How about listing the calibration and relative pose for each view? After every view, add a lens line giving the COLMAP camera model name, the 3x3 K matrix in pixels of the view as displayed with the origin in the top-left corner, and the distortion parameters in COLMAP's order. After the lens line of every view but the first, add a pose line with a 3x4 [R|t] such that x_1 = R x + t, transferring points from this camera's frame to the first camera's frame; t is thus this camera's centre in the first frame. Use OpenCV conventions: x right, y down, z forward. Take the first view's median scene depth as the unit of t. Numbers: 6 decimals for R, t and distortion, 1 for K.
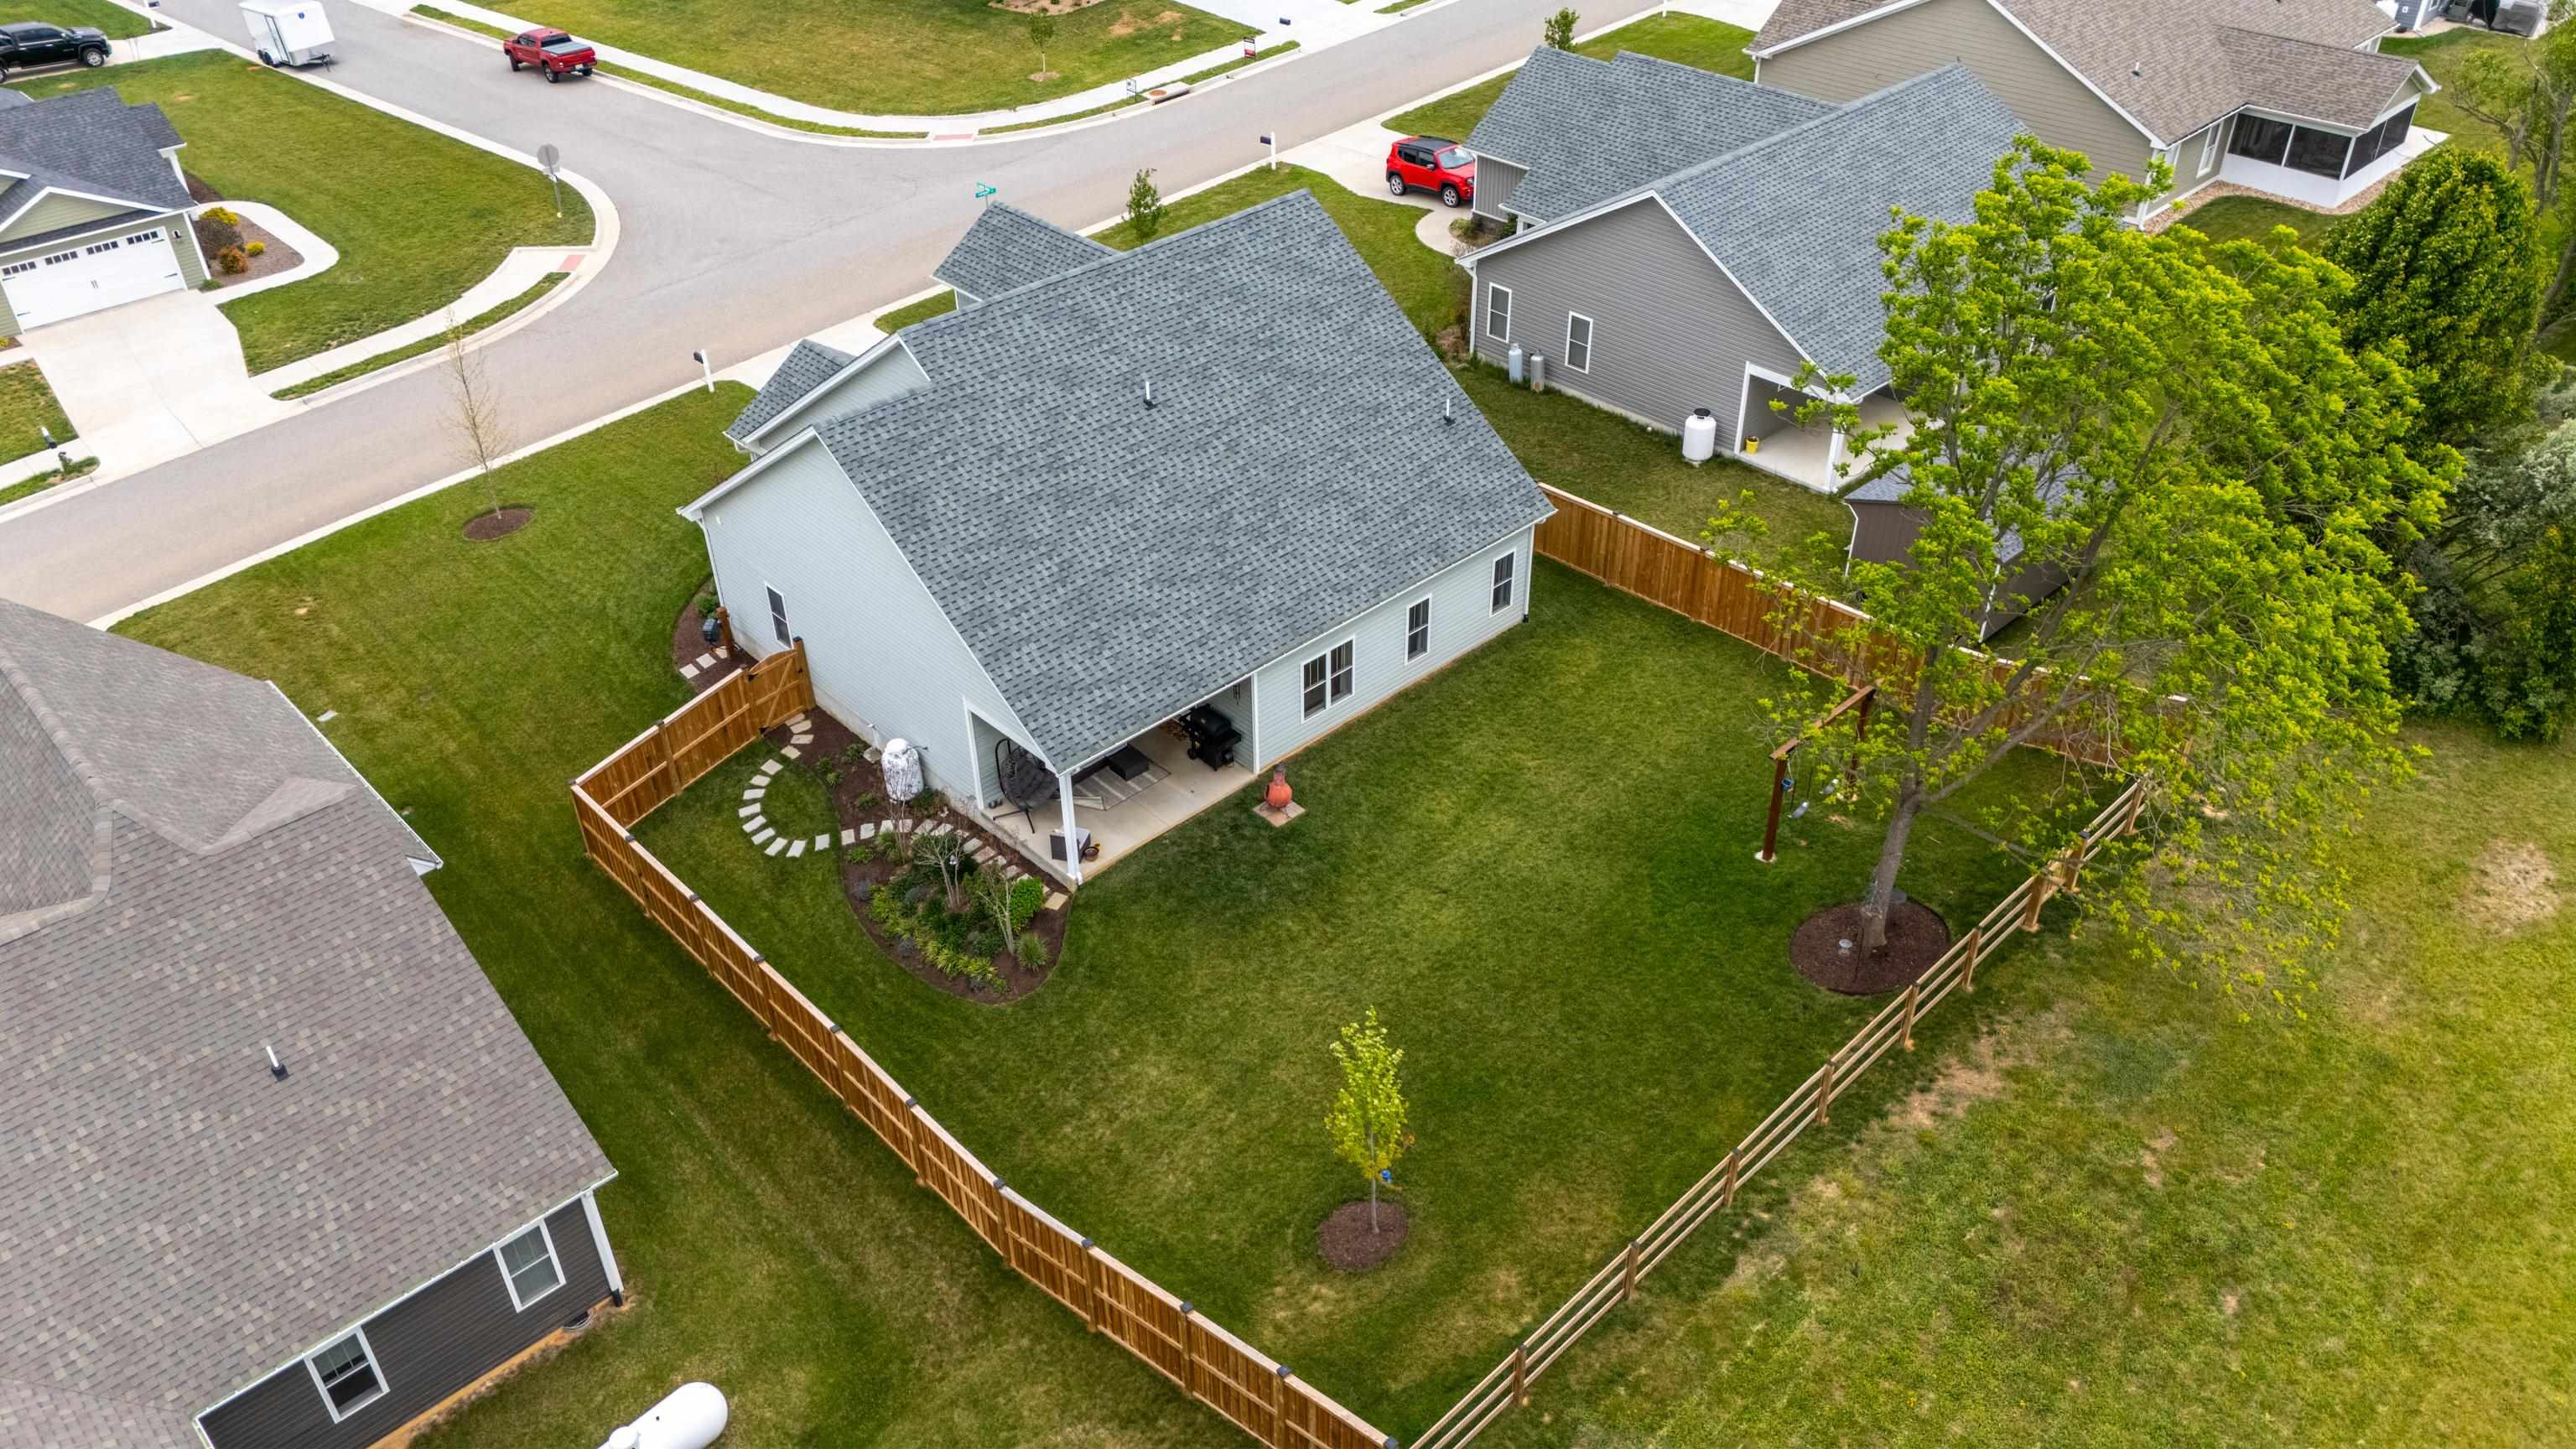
lens RADIAL K [[1897.8, 0, 1288.0], [0, 1897.8, 724.5], [0, 0, 1]] dist [0.076627, -0.072548]
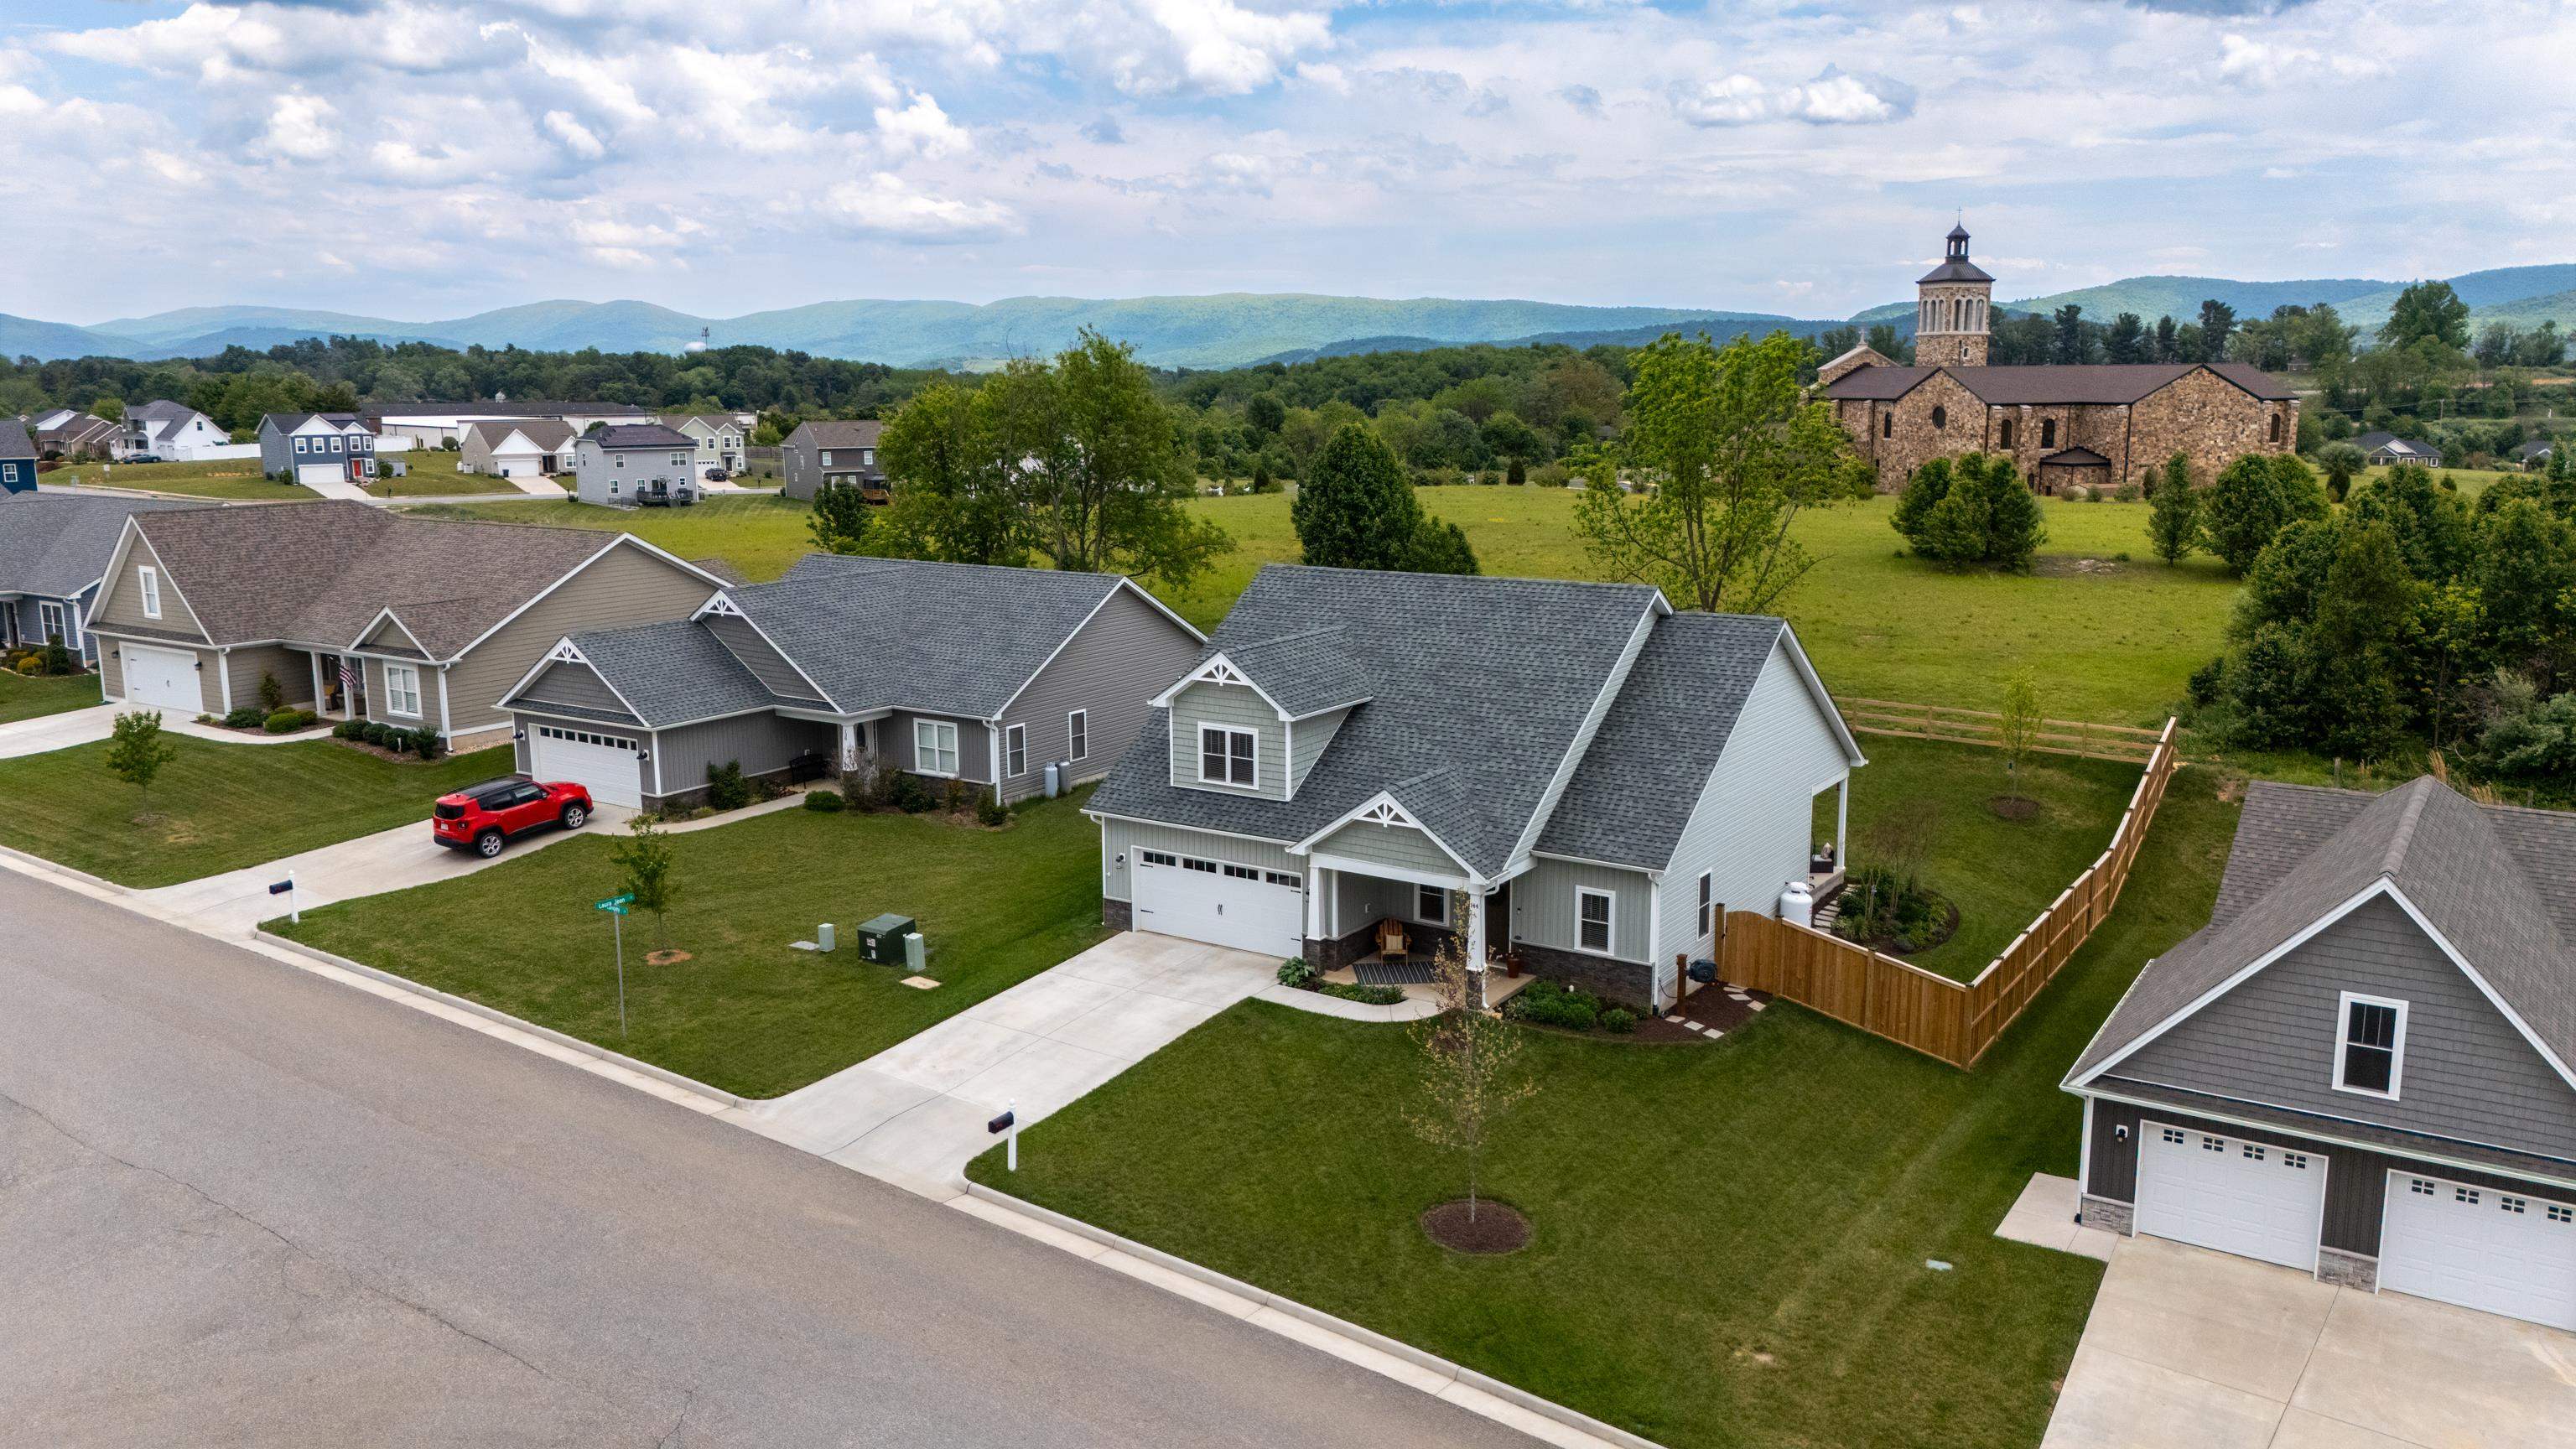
lens RADIAL K [[1893.3, 0, 1288.0], [0, 1893.3, 724.5], [0, 0, 1]] dist [0.091585, -0.097416]
pose [[-0.225638, -0.162217, 0.960611, -0.923231], [0.573133, 0.775247, 0.265538, -0.414020], [-0.787786, 0.610473, -0.081953, 0.940918]]
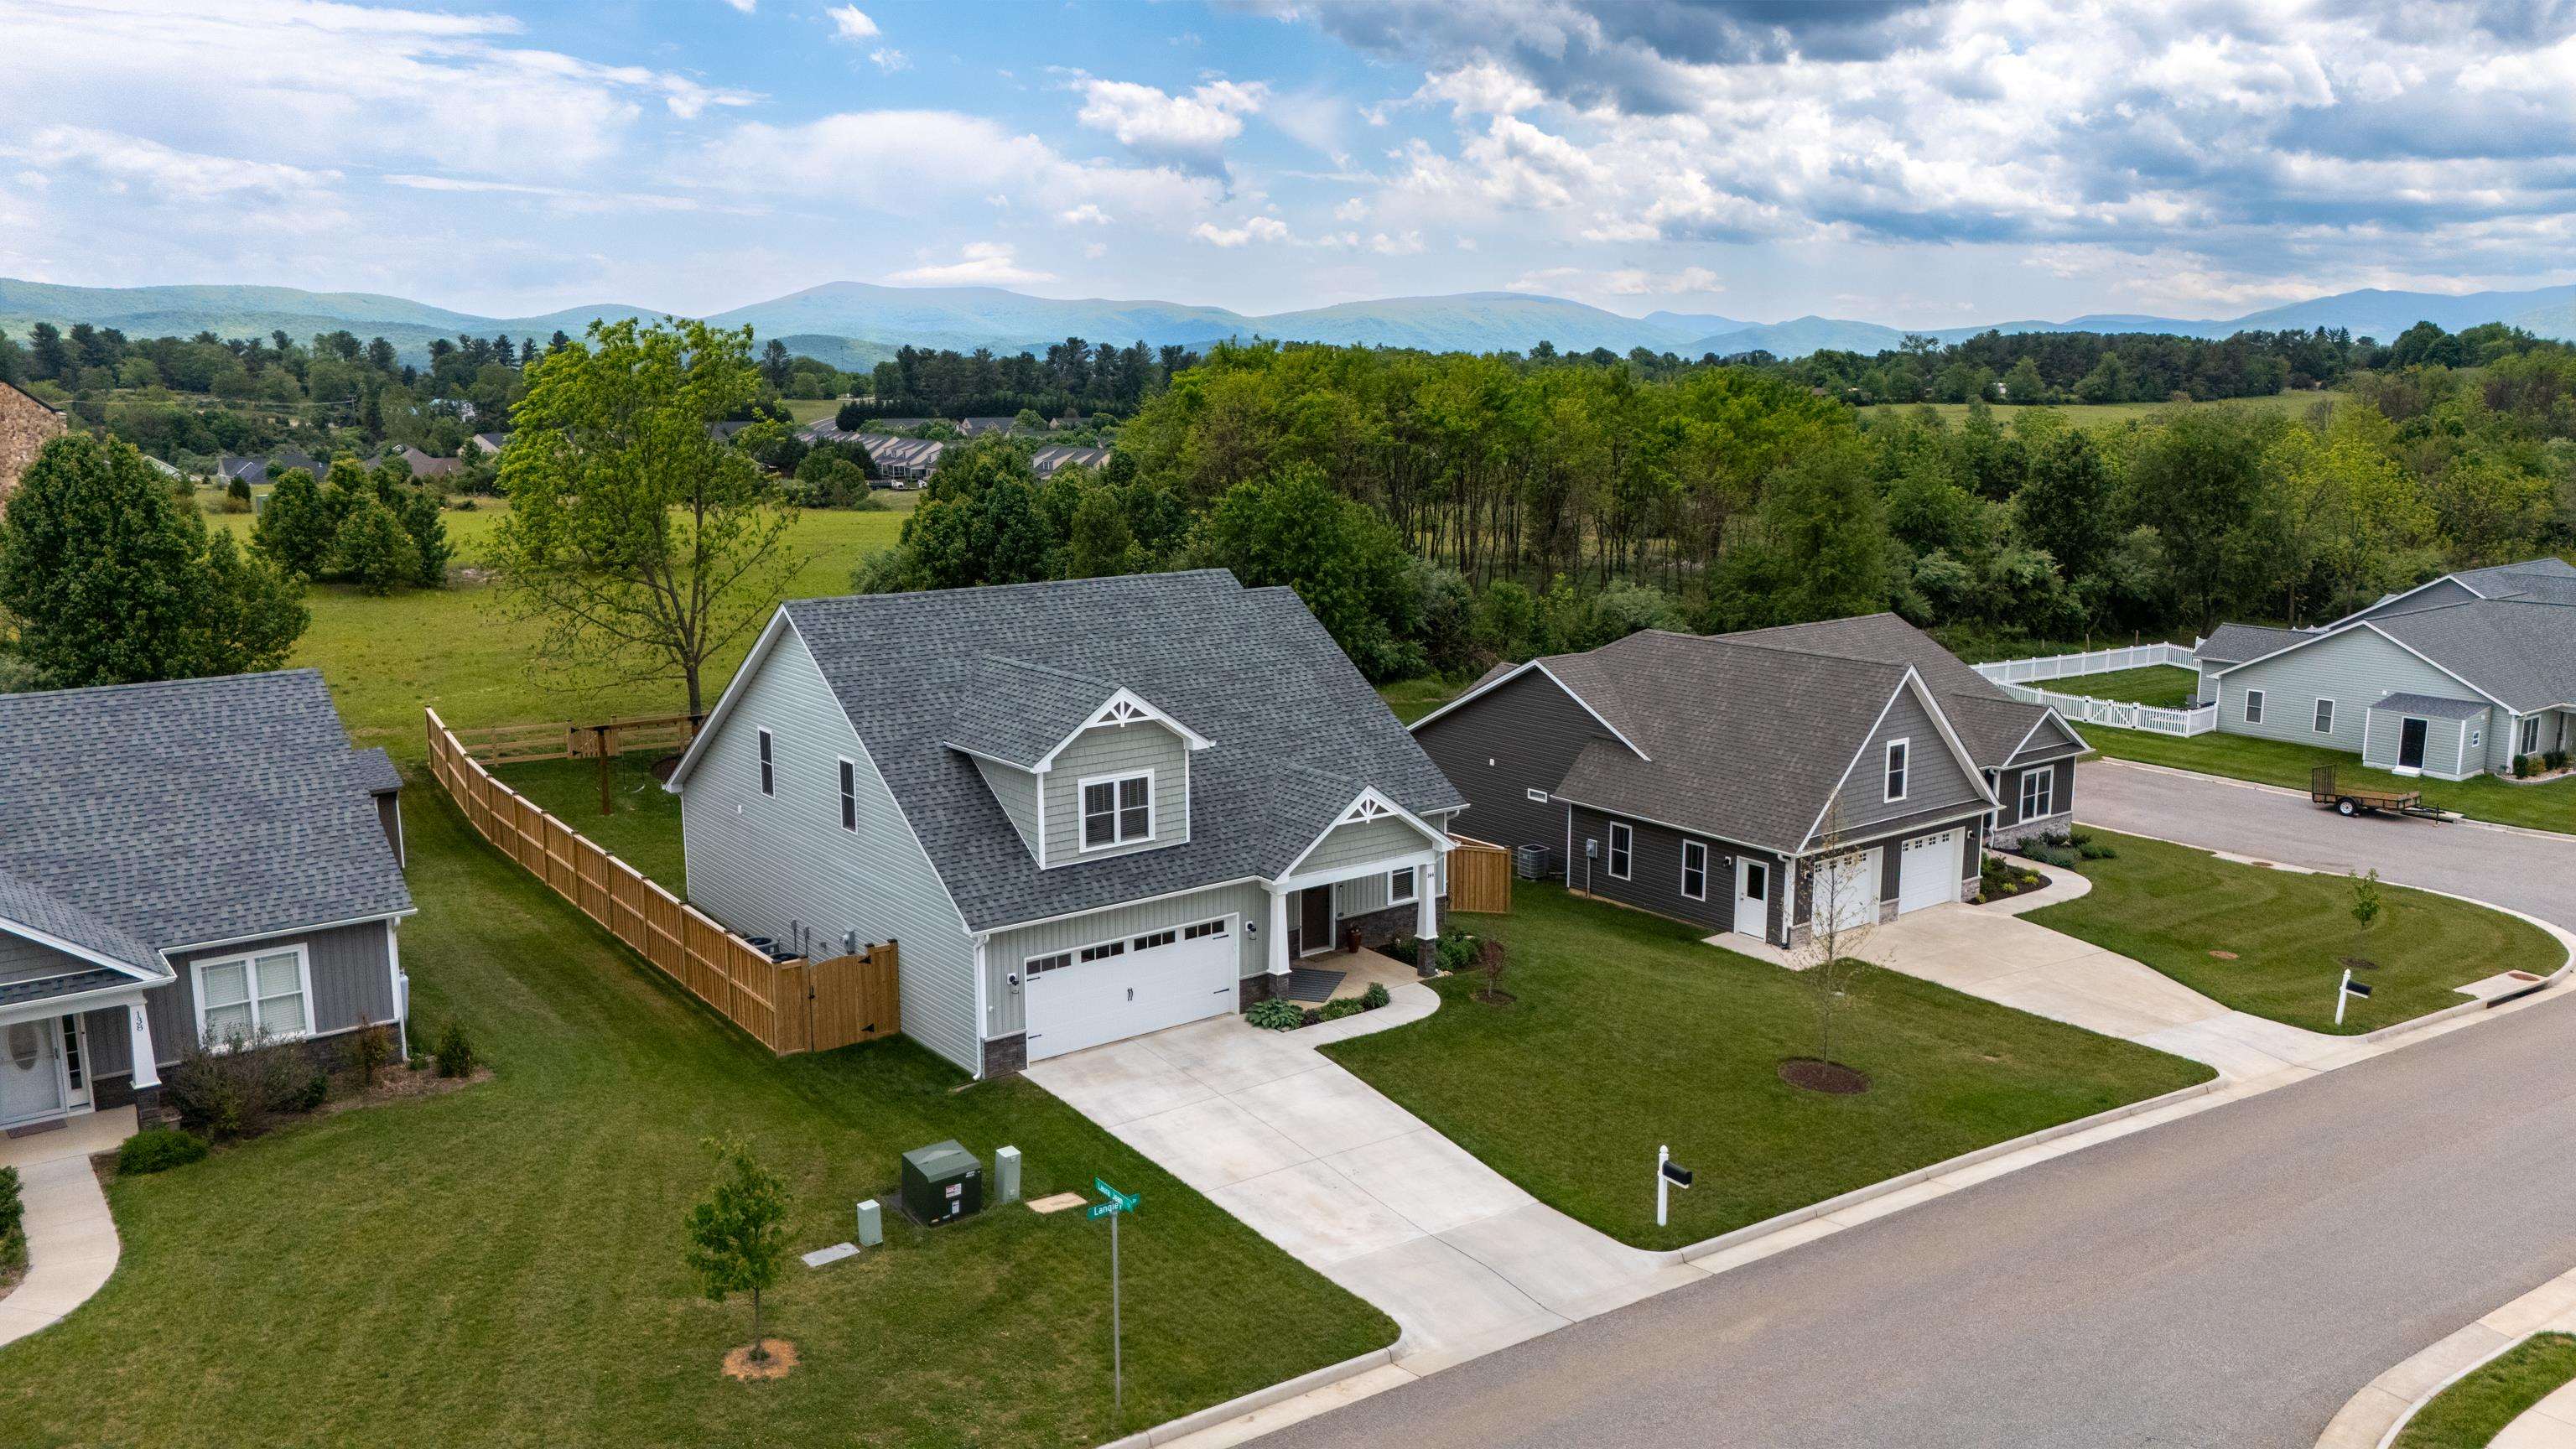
lens RADIAL K [[1893.3, 0, 1288.0], [0, 1893.3, 724.5], [0, 0, 1]] dist [0.091585, -0.097416]
pose [[-0.993838, -0.001074, 0.110839, -0.267268], [0.078871, 0.695758, 0.713933, -0.707957], [-0.077884, 0.718275, -0.691386, 1.350598]]
